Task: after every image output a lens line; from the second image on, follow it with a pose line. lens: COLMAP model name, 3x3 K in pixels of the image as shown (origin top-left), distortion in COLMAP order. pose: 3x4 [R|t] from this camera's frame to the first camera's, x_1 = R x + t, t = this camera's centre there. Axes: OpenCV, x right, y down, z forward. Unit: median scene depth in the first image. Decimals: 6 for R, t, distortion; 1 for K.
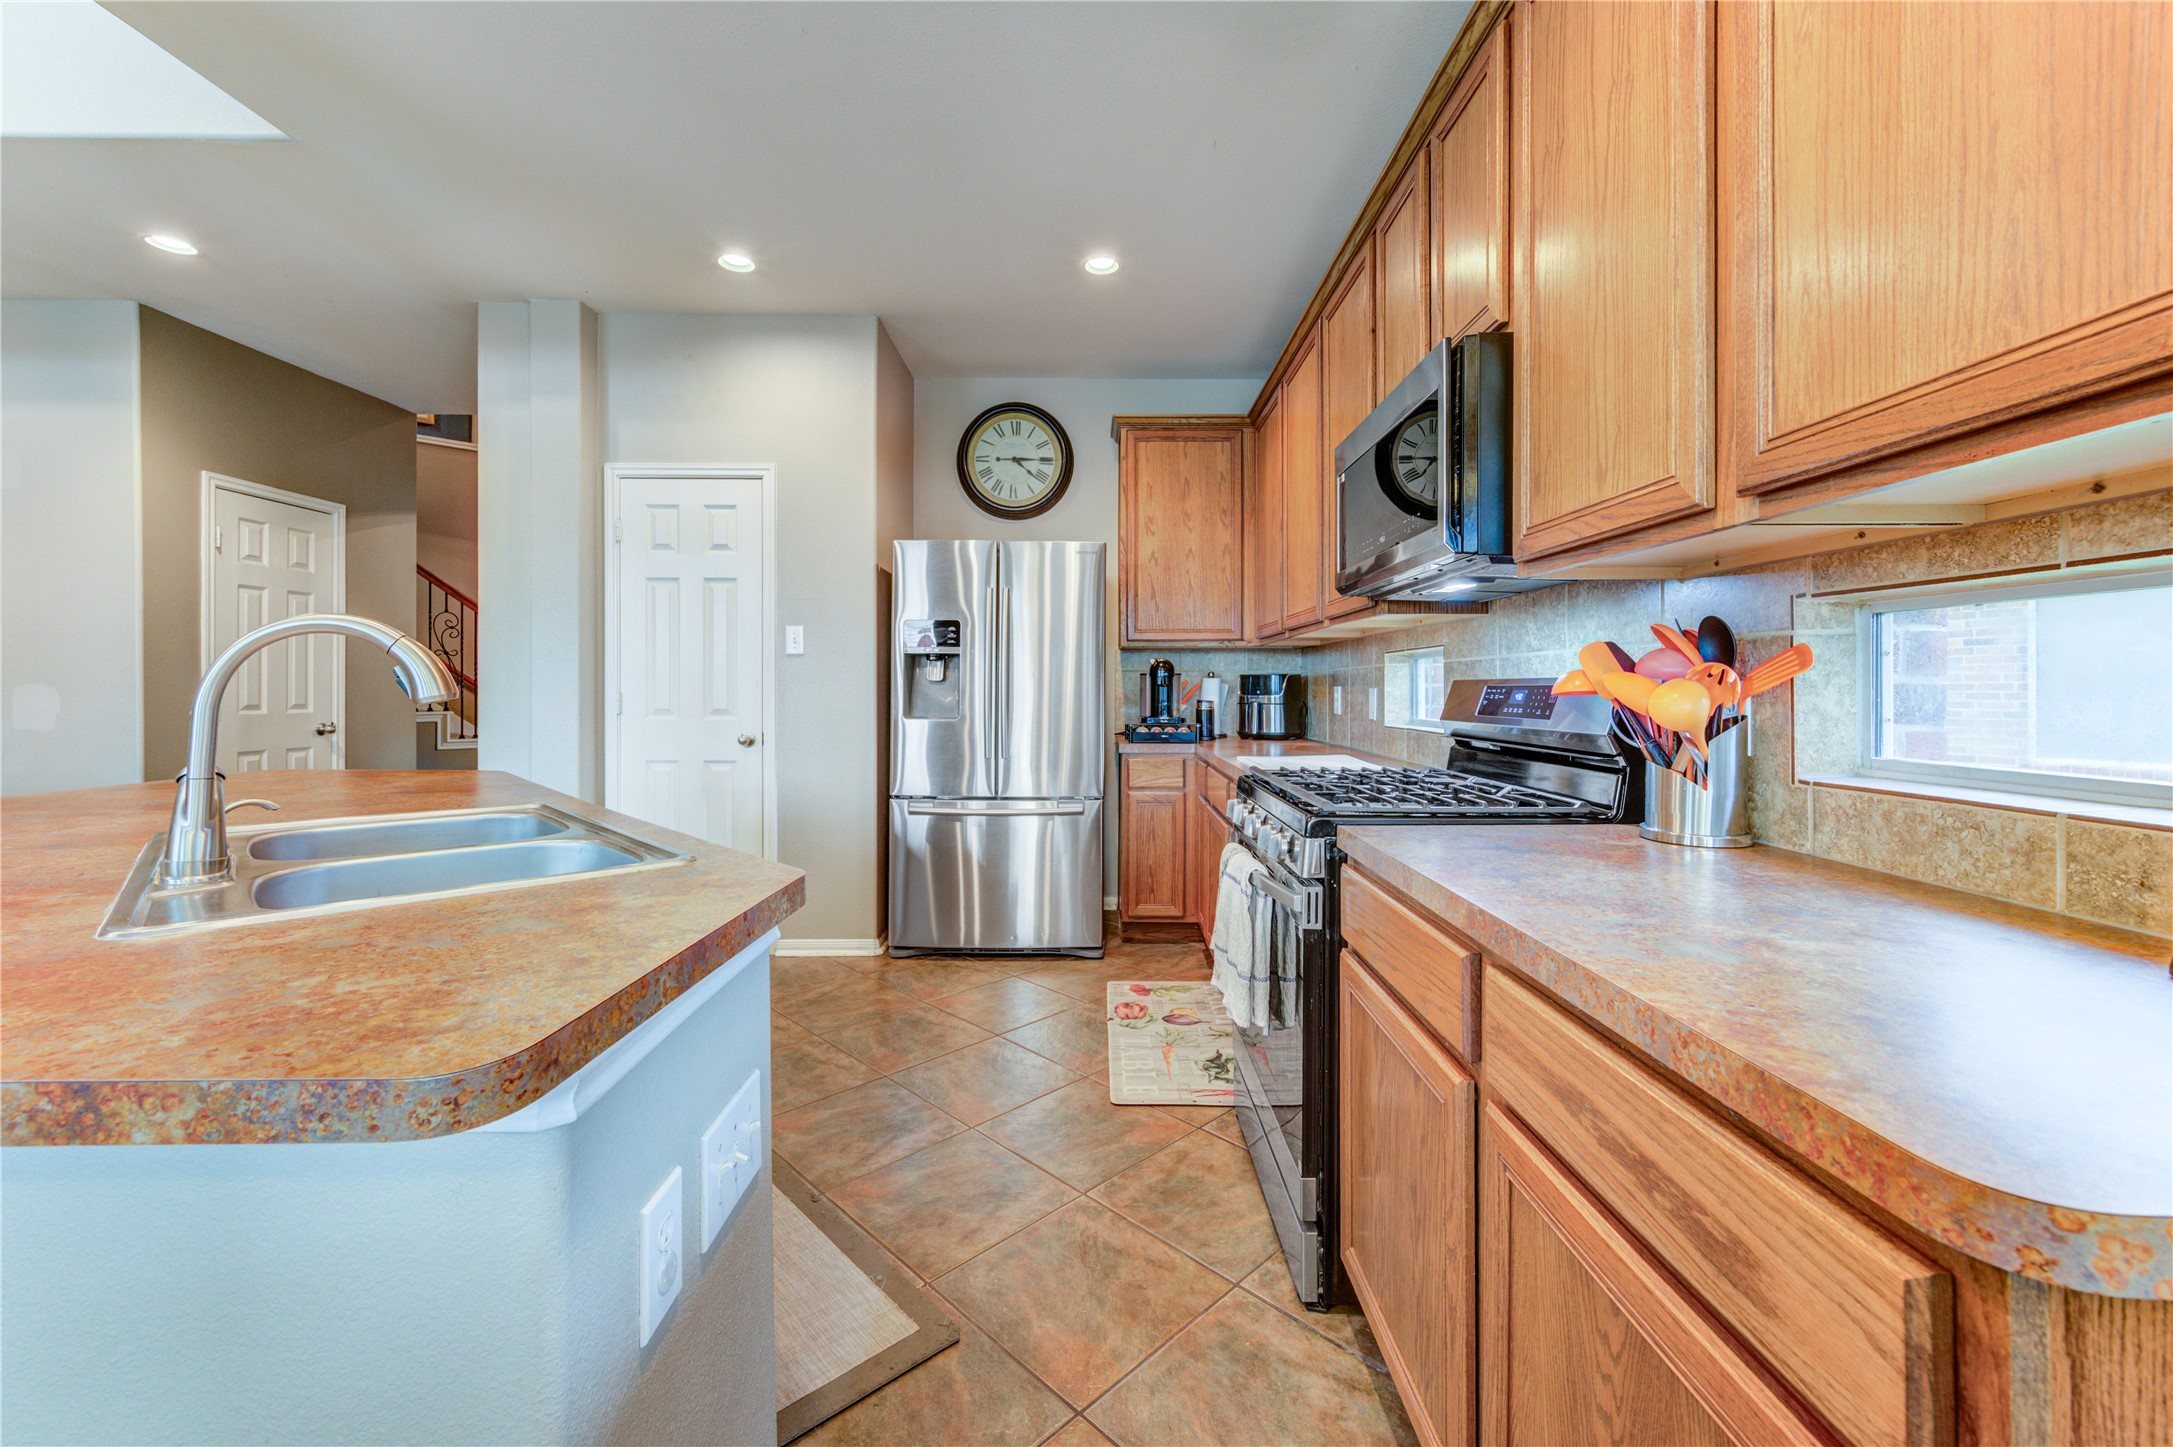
lens RADIAL K [[850.6, 0, 1100.9], [0, 850.6, 689.1], [0, 0, 1]] dist [-0.000747, -0.000666]
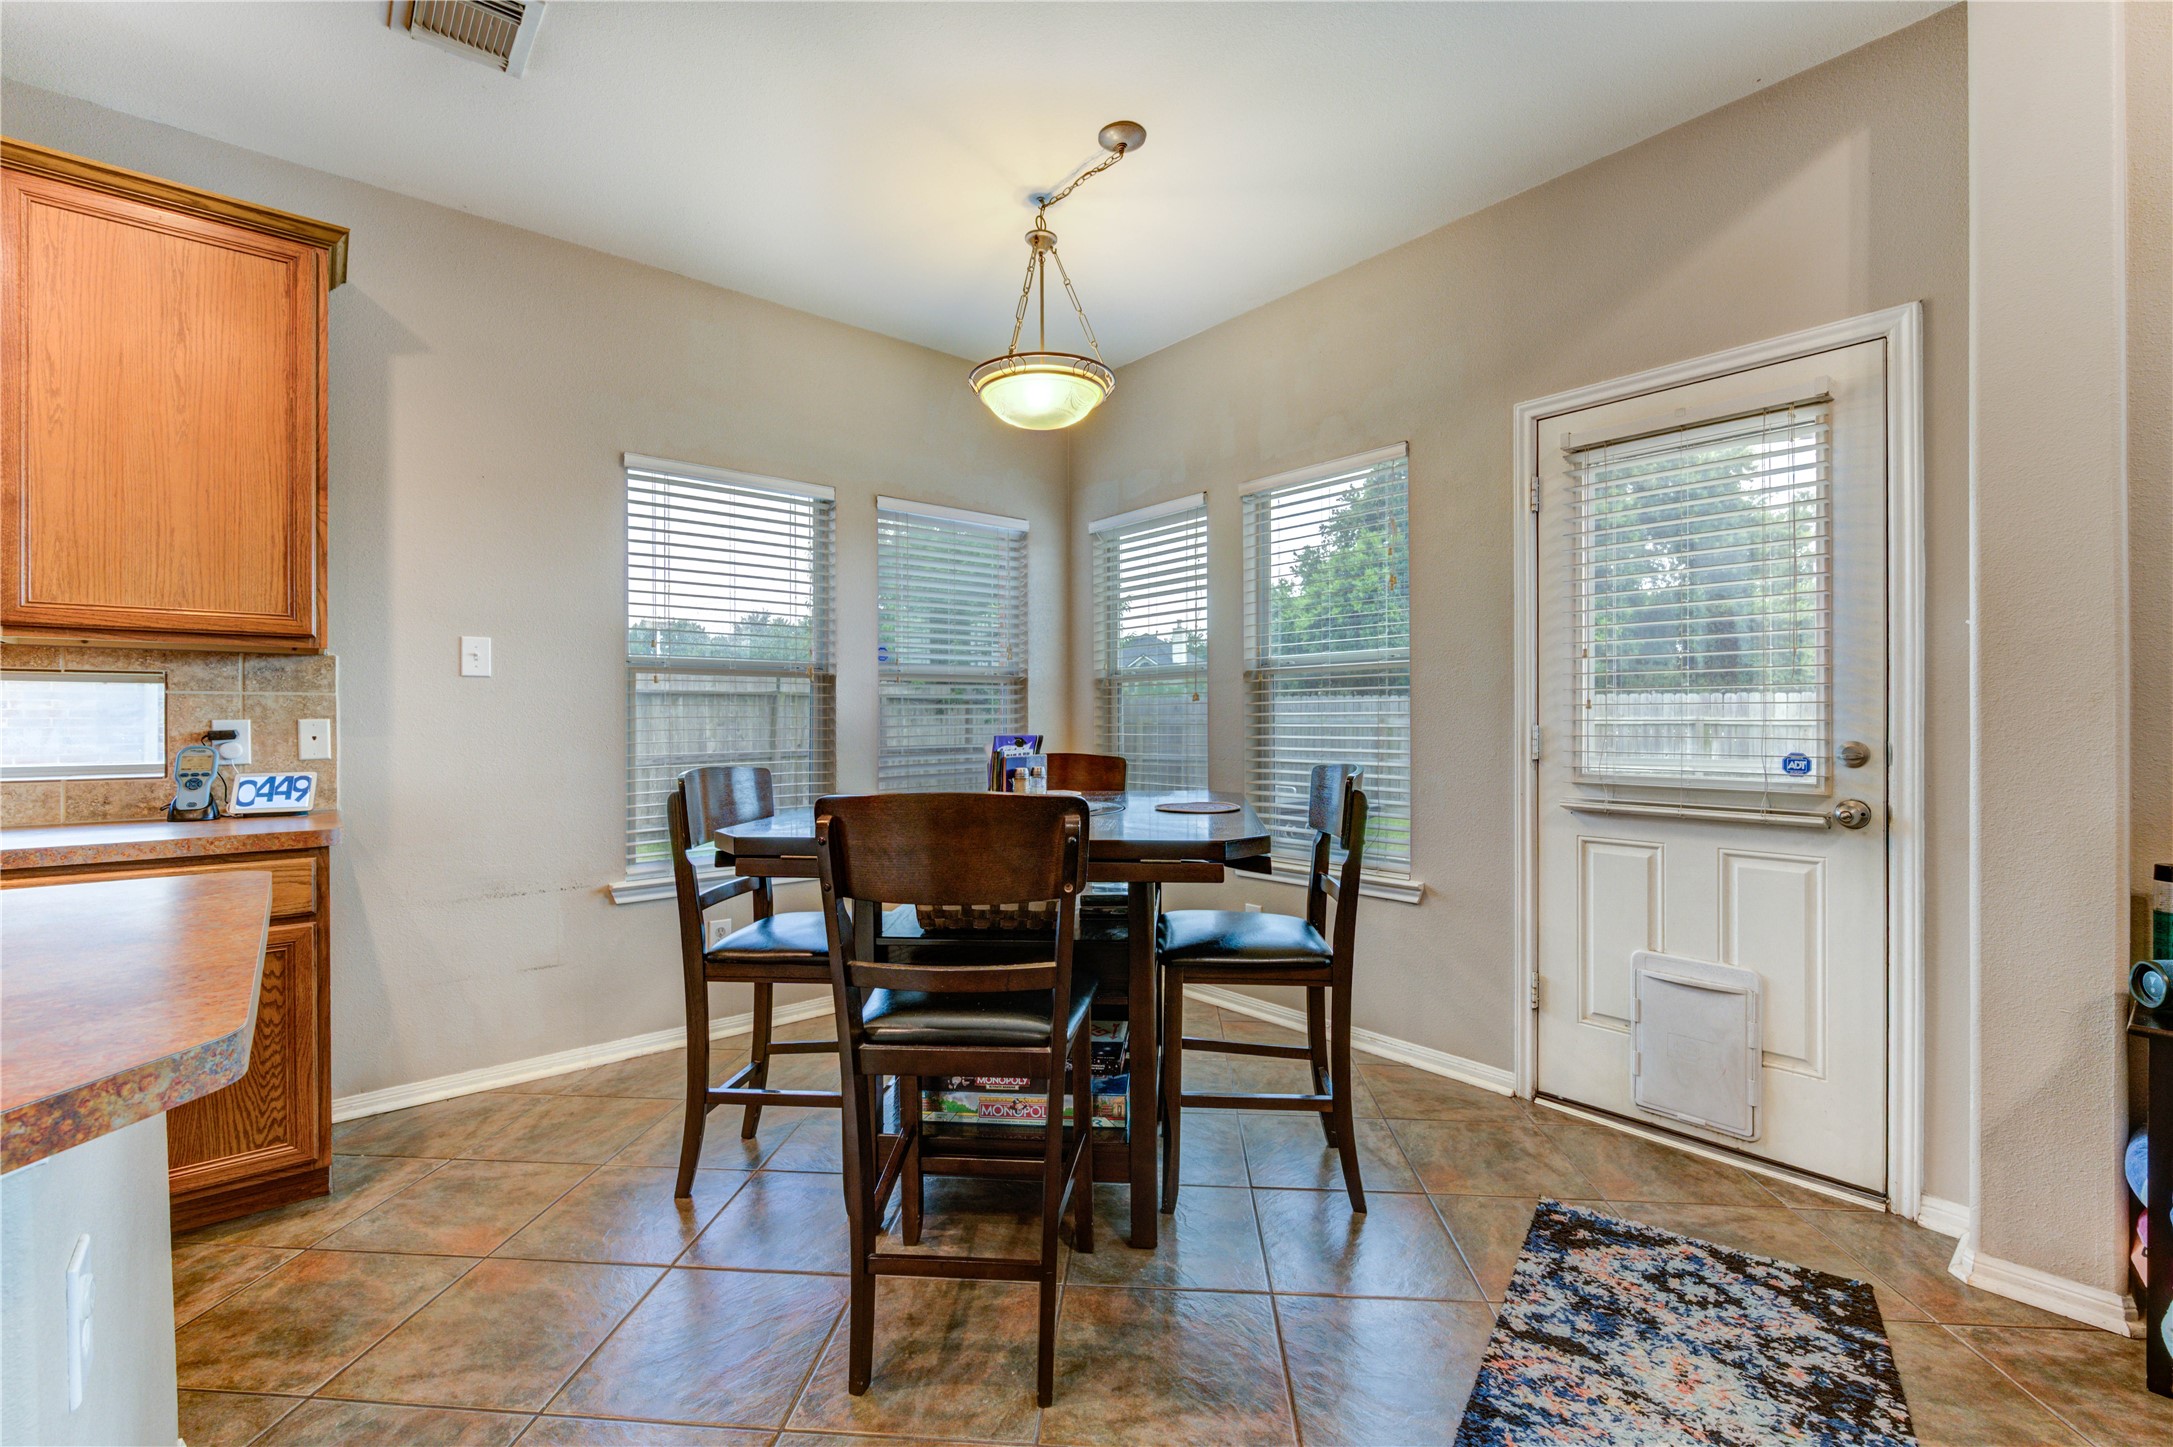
lens RADIAL K [[920.4, 0, 1094.6], [0, 920.4, 718.7], [0, 0, 1]] dist [0.009261, 0.000296]
pose [[-0.634234, -0.003447, 0.773134, -0.813989], [-0.000182, 0.999991, 0.004309, -0.009267], [-0.773141, 0.002593, -0.634228, 0.140058]]
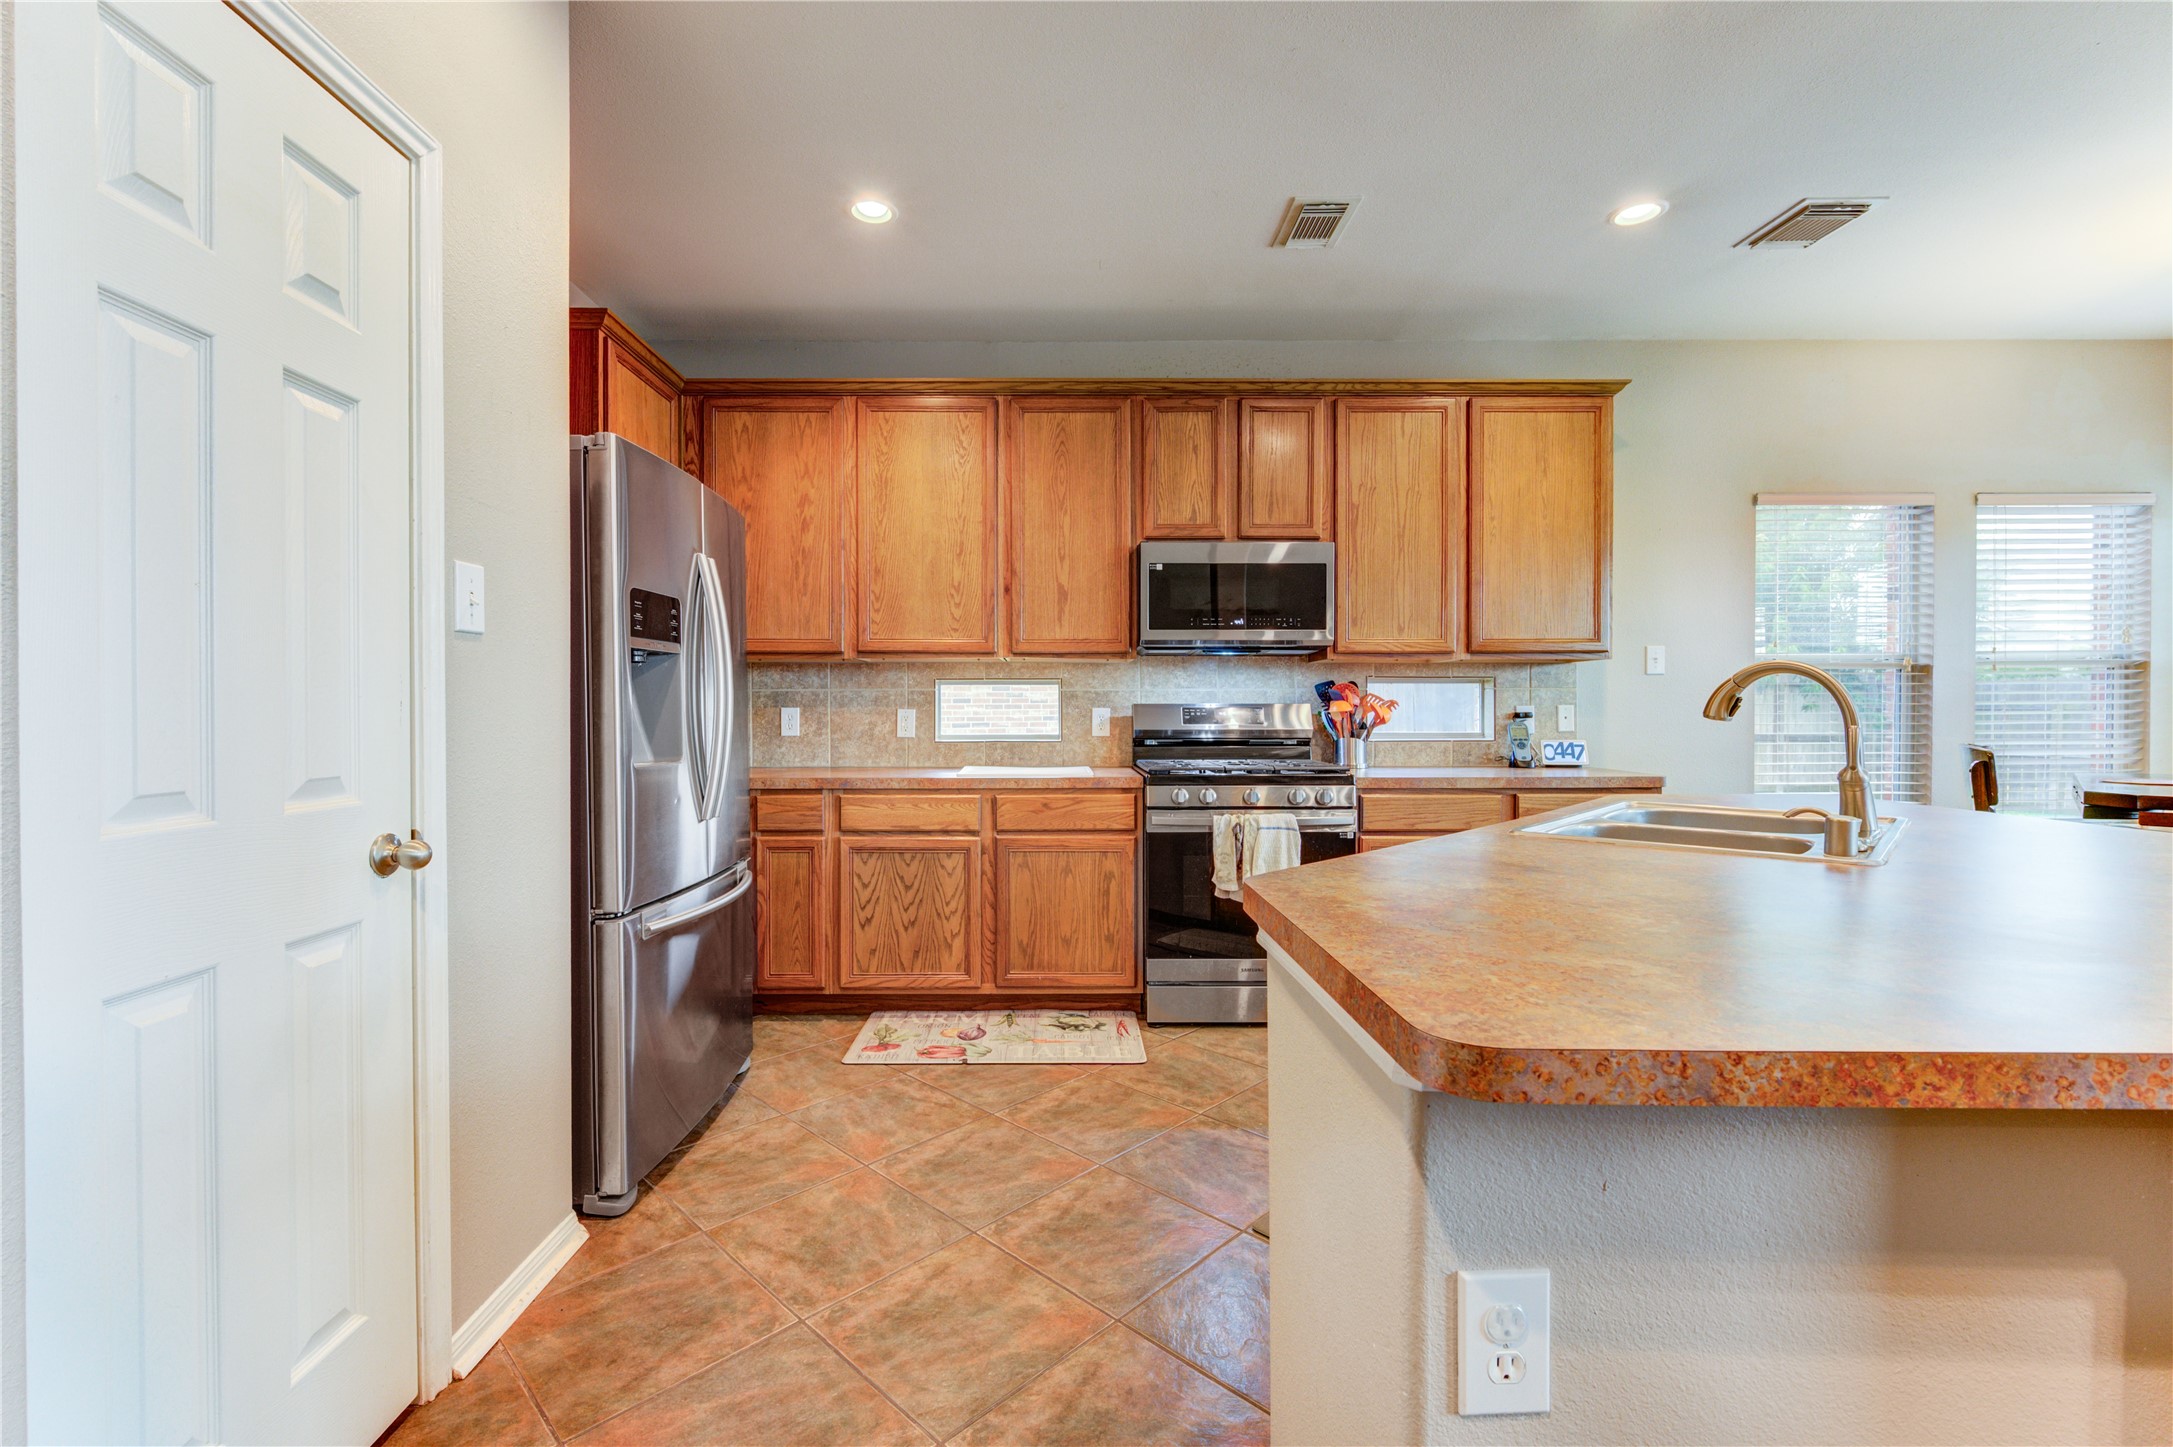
lens RADIAL K [[920.4, 0, 1043.5], [0, 920.4, 711.5], [0, 0, 1]] dist [0.009261, 0.000296]
pose [[0.020009, -0.005111, 0.999787, -1.009112], [0.002150, 0.999985, 0.005069, -0.004483], [-0.999797, 0.002048, 0.020020, 0.889652]]
